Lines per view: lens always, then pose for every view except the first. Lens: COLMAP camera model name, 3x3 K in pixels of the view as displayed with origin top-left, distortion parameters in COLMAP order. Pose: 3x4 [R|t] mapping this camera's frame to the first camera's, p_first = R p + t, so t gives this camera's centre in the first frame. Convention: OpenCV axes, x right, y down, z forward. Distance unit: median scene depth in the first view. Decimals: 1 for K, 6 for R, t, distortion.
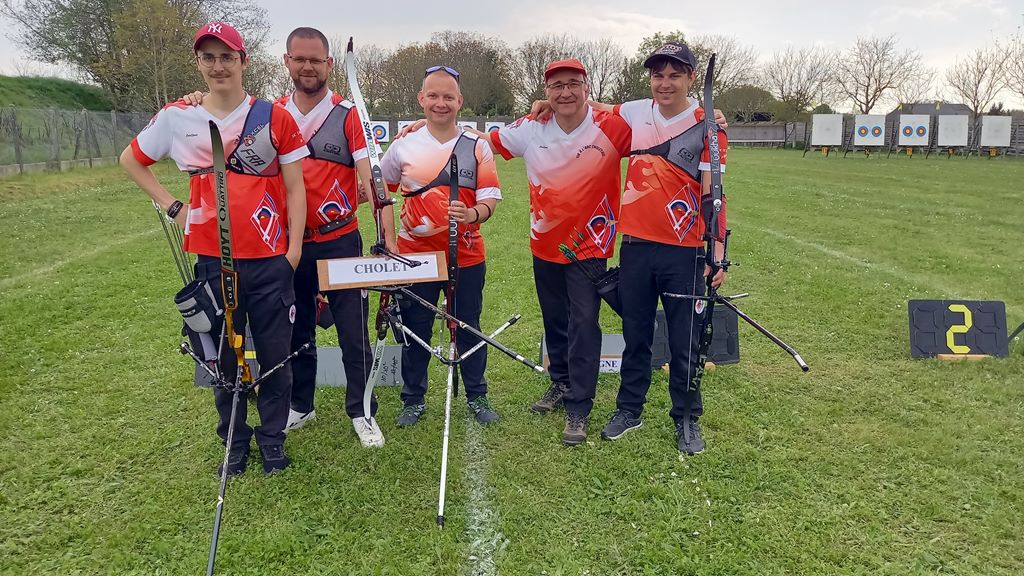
lens RADIAL K [[745.8, 0, 506.7], [0, 745.8, 290.9], [0, 0, 1]] dist [0.067466, -0.062603]
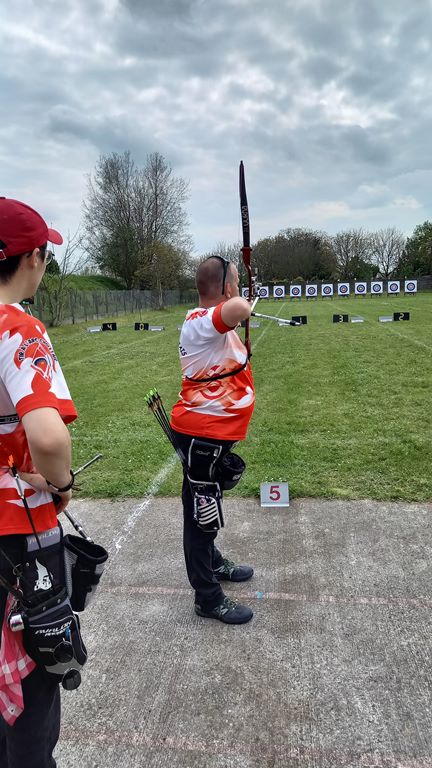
lens RADIAL K [[561.8, 0, 216.0], [0, 561.8, 384.0], [0, 0, 1]] dist [0.063259, -0.062373]
pose [[0.976417, -0.008037, -0.215743, 0.151289], [-0.002016, 0.998924, -0.046338, 0.223754], [0.215883, 0.045680, 0.975350, -1.064367]]
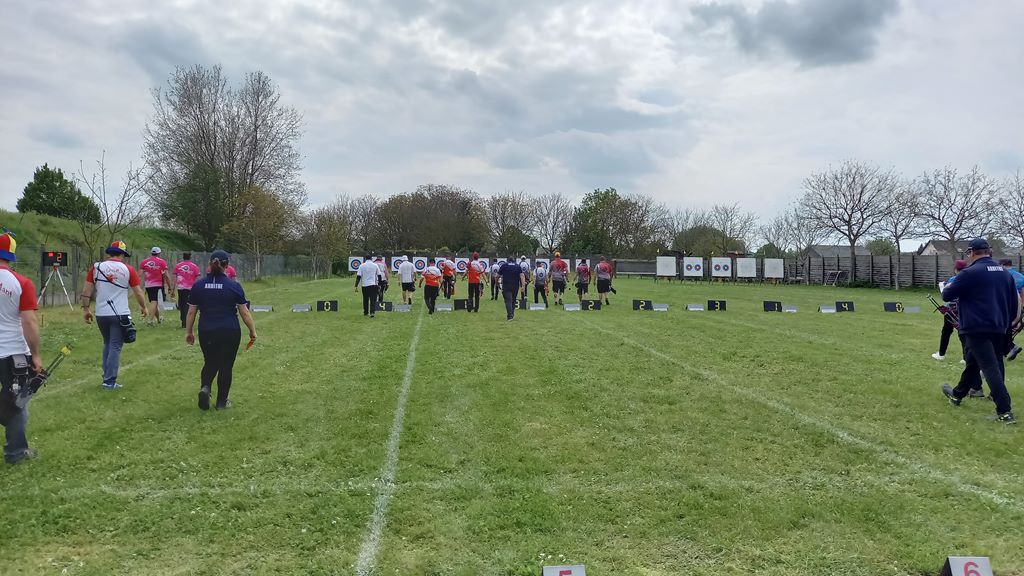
lens RADIAL K [[745.8, 0, 506.7], [0, 745.8, 290.9], [0, 0, 1]] dist [0.067466, -0.062603]
pose [[0.999681, 0.006070, 0.024506, 0.098732], [-0.001748, 0.984981, -0.172654, 0.215006], [-0.025186, 0.172556, 0.984678, -1.039674]]
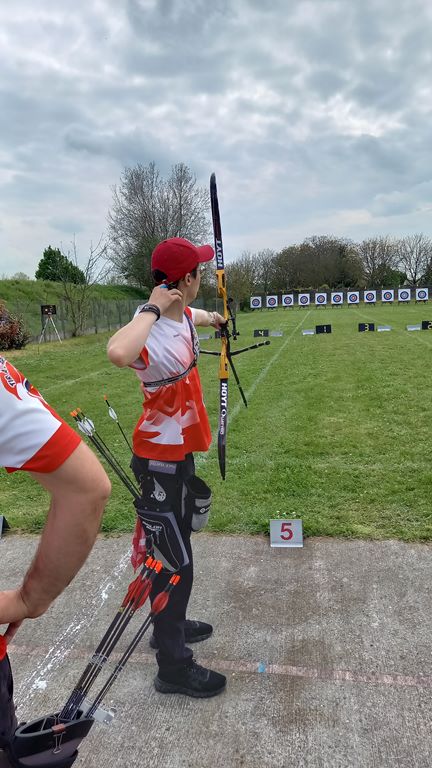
lens RADIAL K [[562.0, 0, 215.1], [0, 562.0, 378.4], [0, 0, 1]] dist [0.062537, -0.066692]
pose [[0.965290, -0.013591, -0.260826, 0.154022], [-0.004961, 0.997511, -0.070339, 0.216247], [0.261132, 0.069191, 0.962820, -1.036738]]
